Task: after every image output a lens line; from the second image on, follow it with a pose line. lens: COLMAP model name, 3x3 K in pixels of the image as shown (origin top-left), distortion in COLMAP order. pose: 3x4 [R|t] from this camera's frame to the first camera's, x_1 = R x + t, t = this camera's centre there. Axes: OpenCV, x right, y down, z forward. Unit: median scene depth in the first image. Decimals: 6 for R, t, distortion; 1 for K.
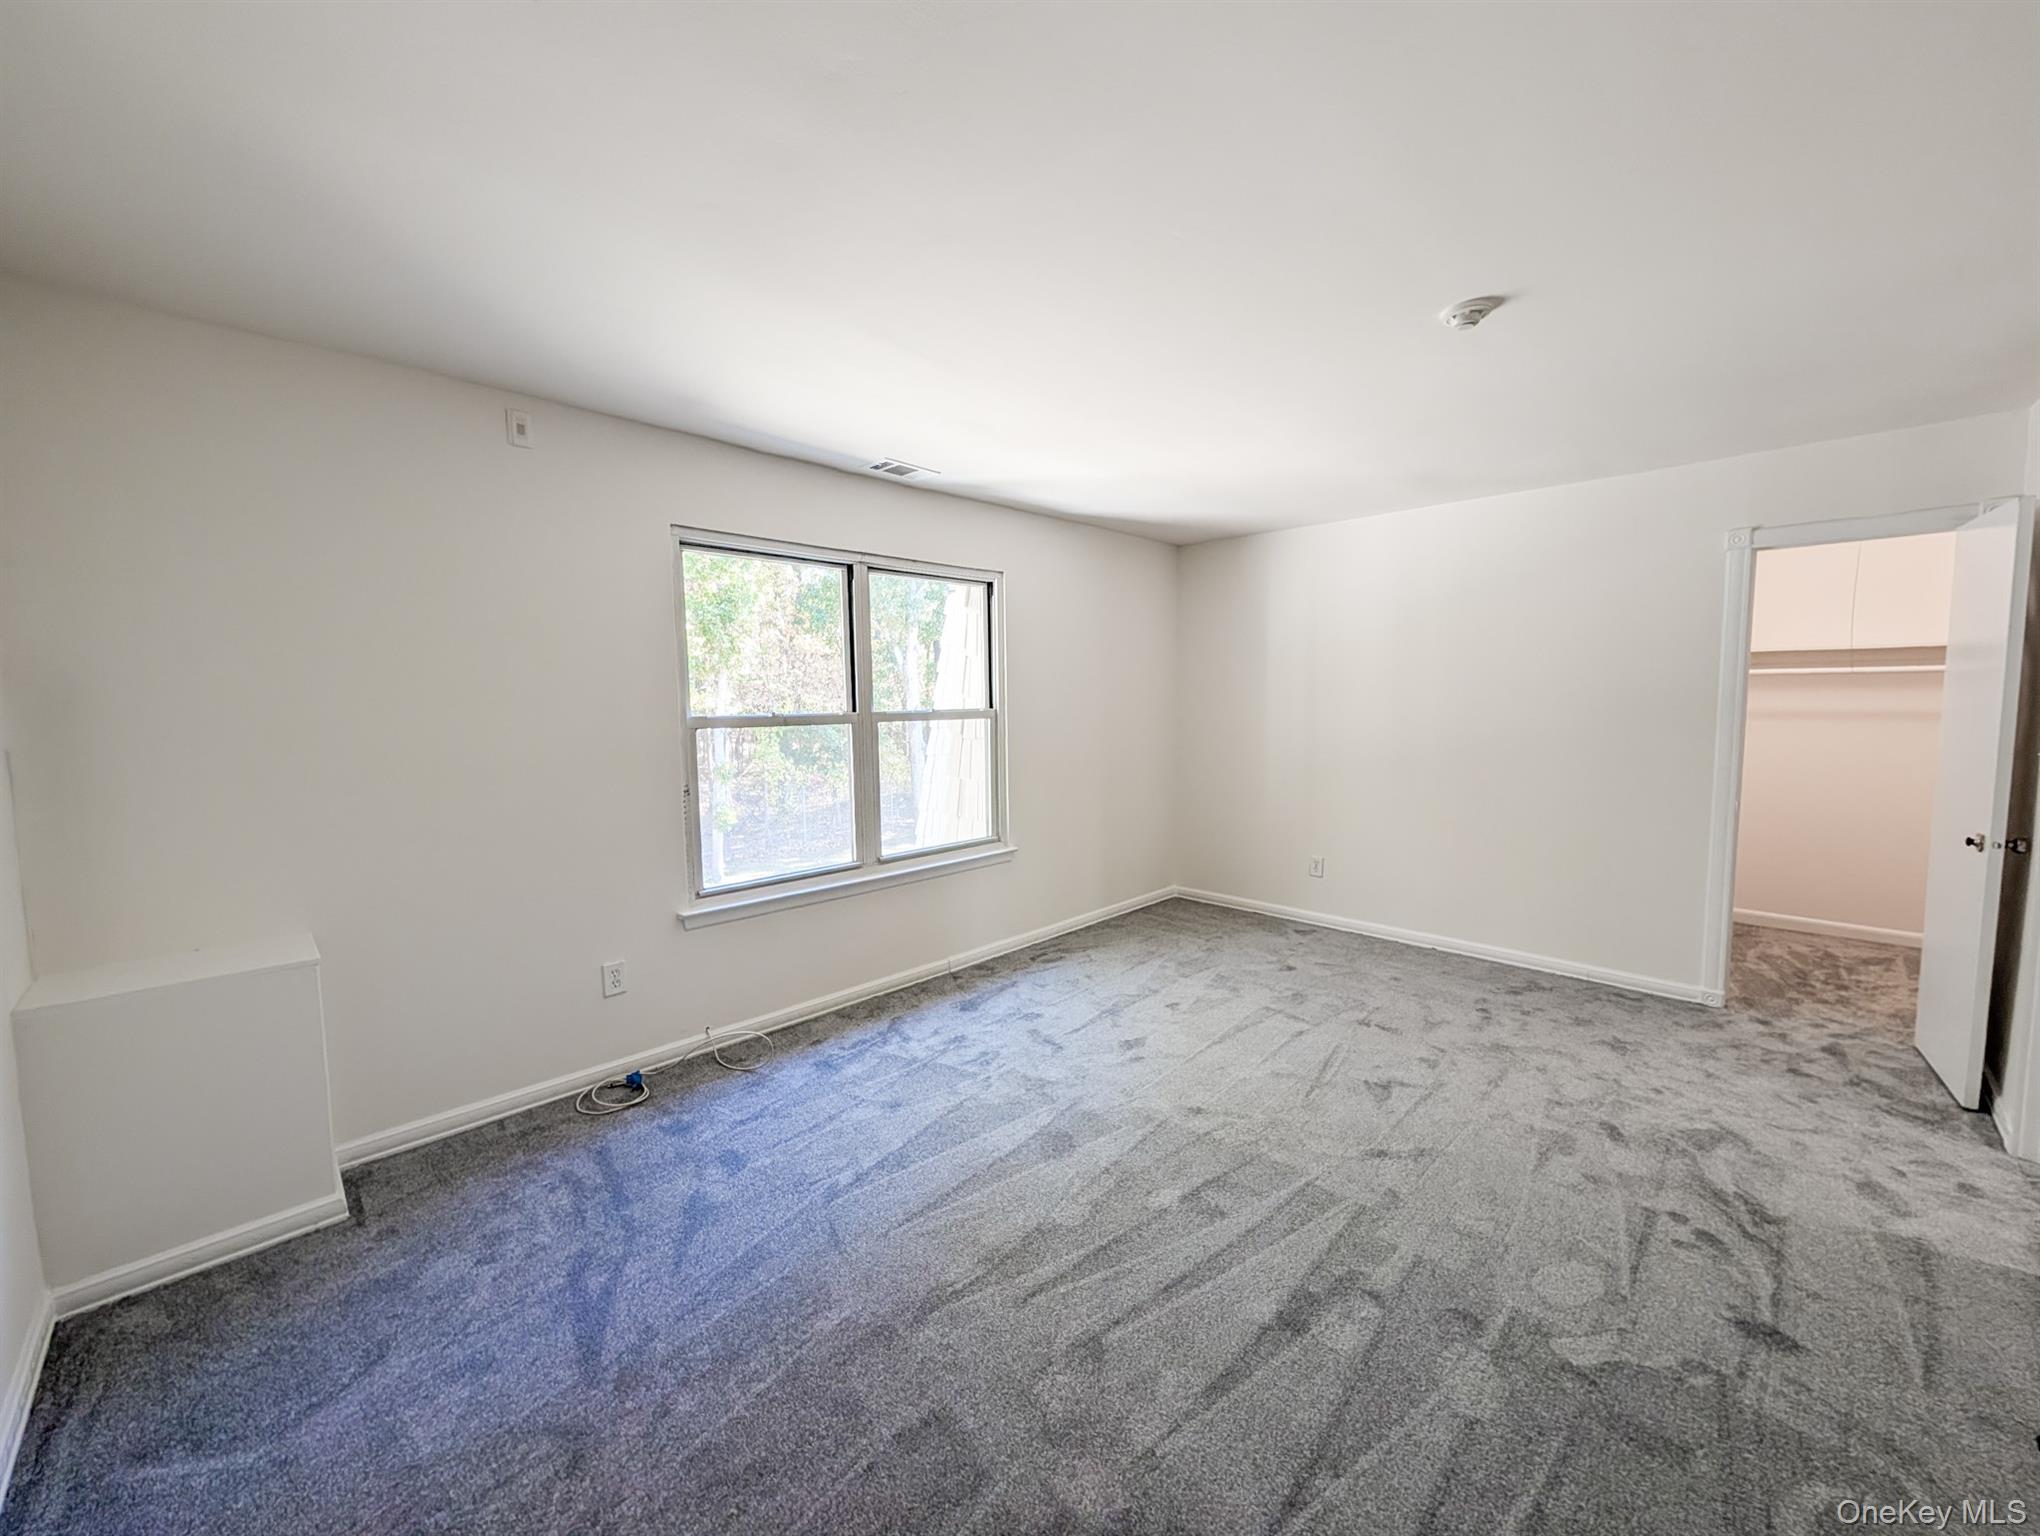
lens RADIAL K [[776.8, 0, 1020.0], [0, 776.8, 768.0], [0, 0, 1]] dist [0.001690, -0.000094]
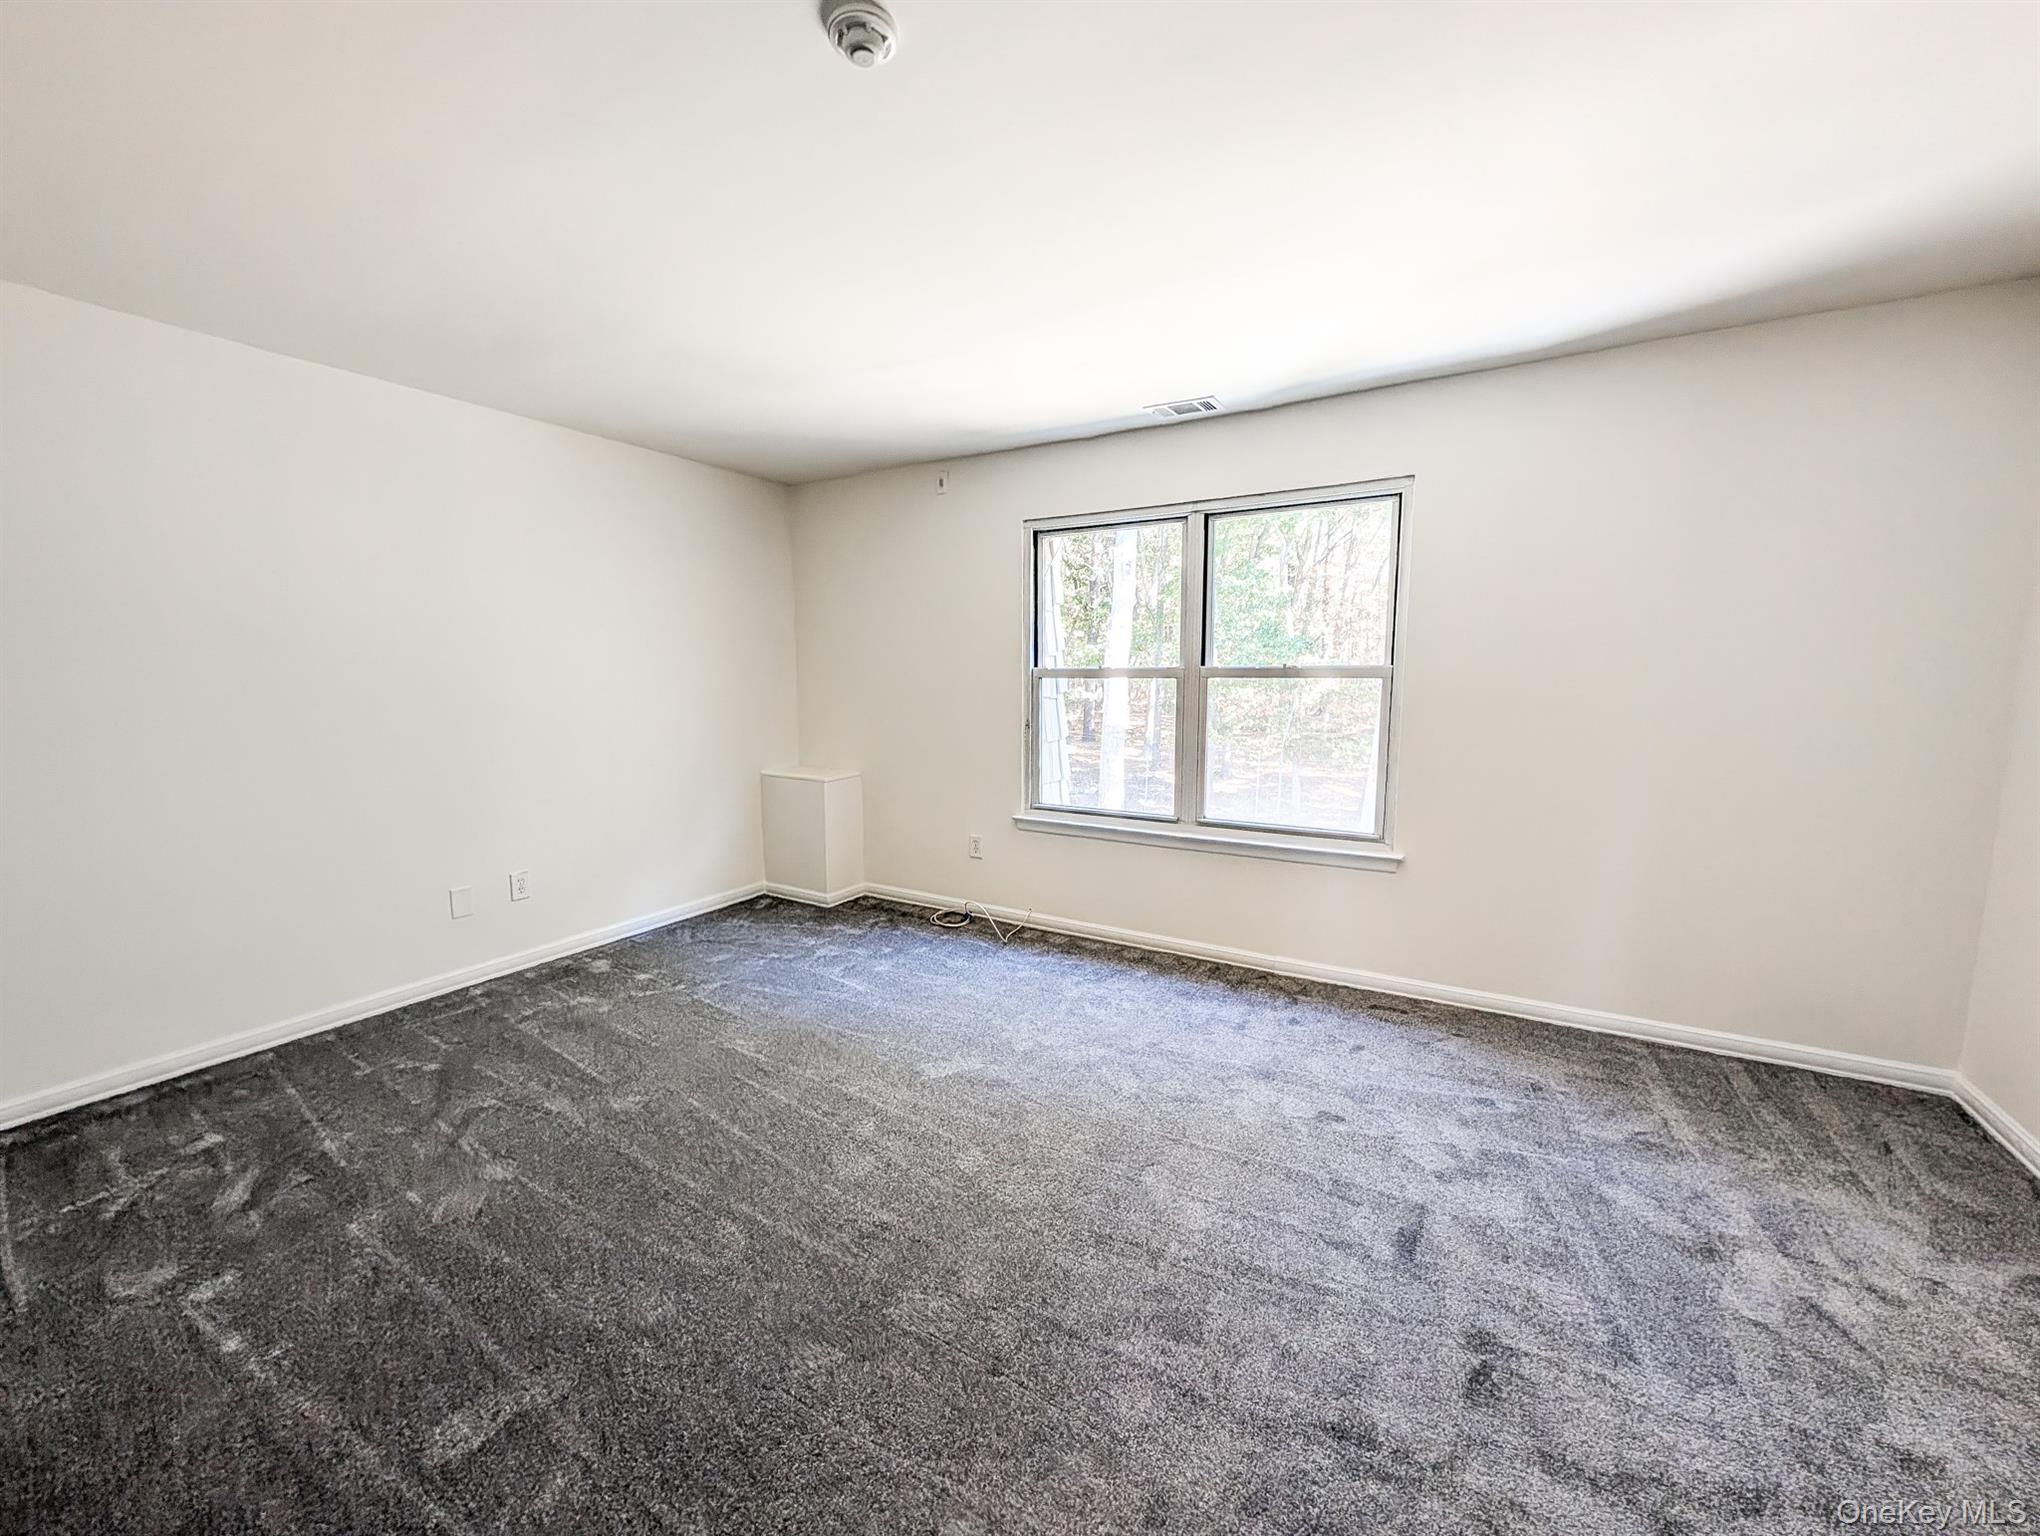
lens RADIAL K [[798.3, 0, 1020.0], [0, 798.3, 768.0], [0, 0, 1]] dist [0.002194, 0.000068]
pose [[0.250344, 0.134519, -0.958766, 0.680451], [-0.082048, 0.989686, 0.117433, -0.043455], [0.964674, 0.049266, 0.258798, 0.505473]]
